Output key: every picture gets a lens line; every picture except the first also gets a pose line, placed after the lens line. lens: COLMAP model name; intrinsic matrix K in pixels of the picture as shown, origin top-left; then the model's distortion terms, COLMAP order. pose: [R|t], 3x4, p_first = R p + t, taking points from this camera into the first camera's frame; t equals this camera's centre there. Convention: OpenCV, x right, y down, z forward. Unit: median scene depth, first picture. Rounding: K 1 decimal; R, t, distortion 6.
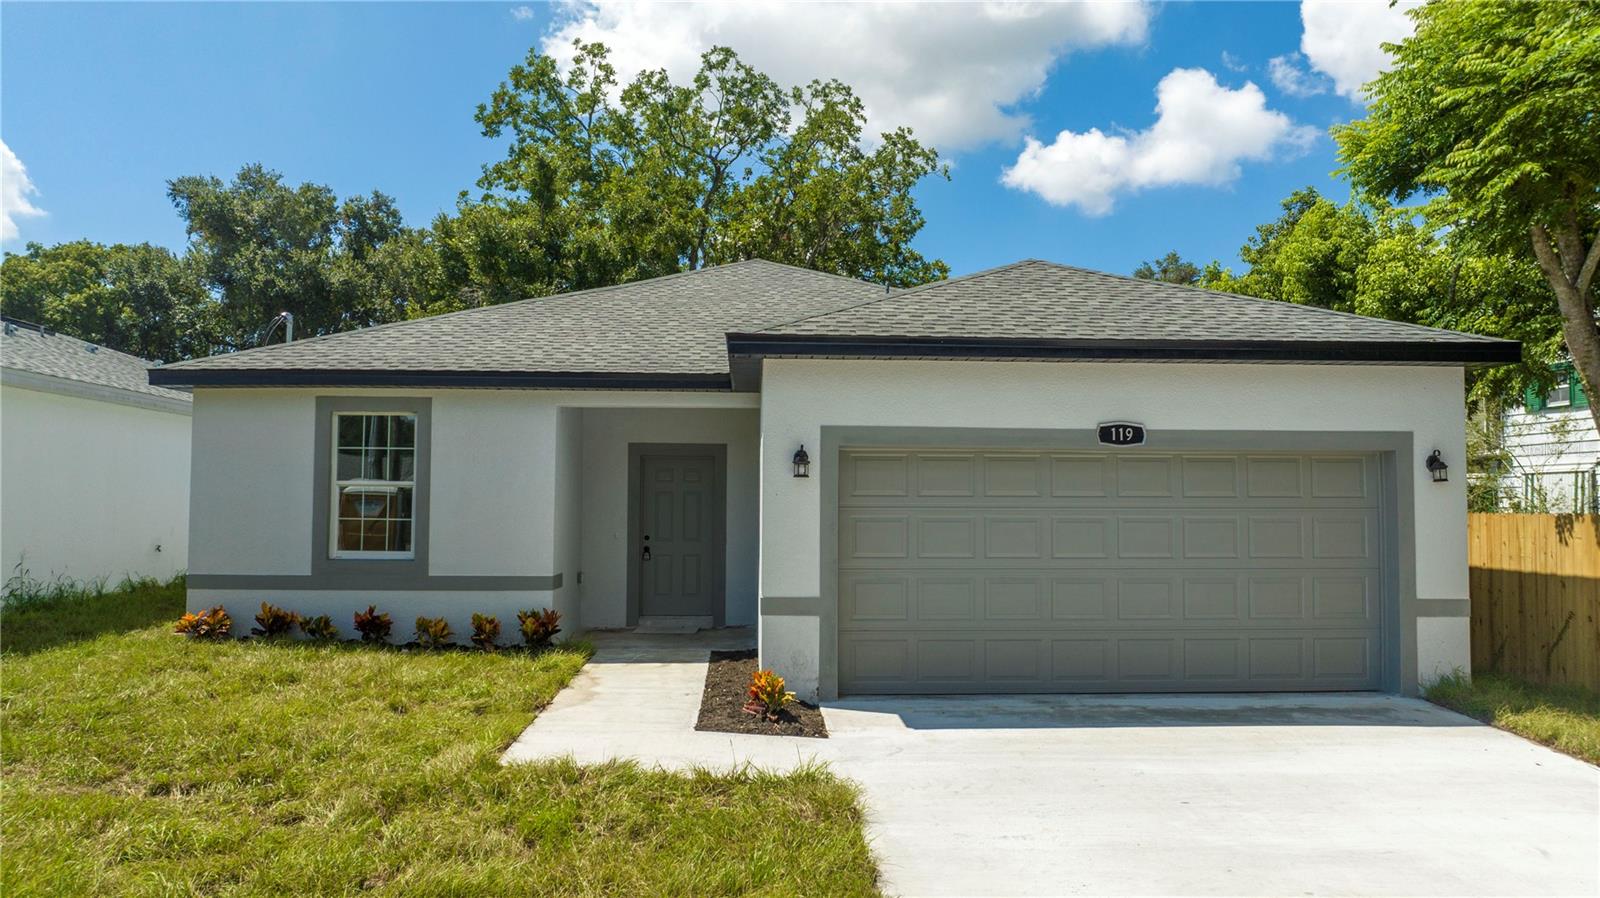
lens RADIAL K [[1126.4, 0, 803.8], [0, 1126.4, 450.3], [0, 0, 1]] dist [-0.022977, 0.001692]
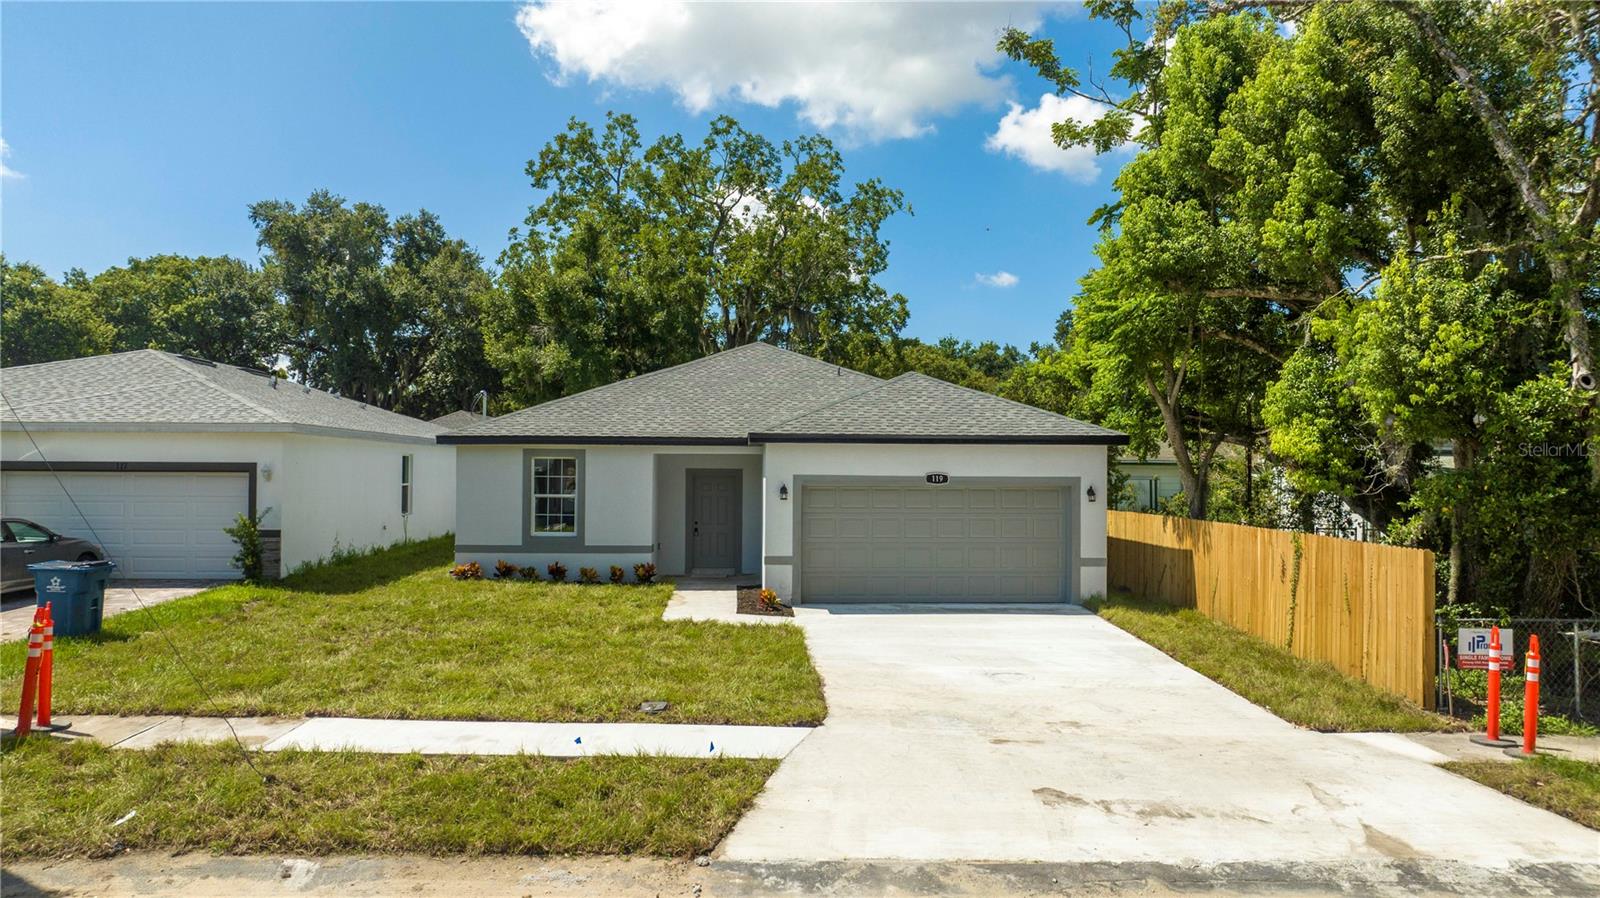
lens RADIAL K [[1126.4, 0, 803.8], [0, 1126.4, 450.3], [0, 0, 1]] dist [-0.022977, 0.001692]
pose [[0.999977, 0.001920, 0.006577, 0.004869], [-0.002117, 0.999543, 0.030156, -0.030149], [-0.006516, -0.030169, 0.999524, -0.253108]]
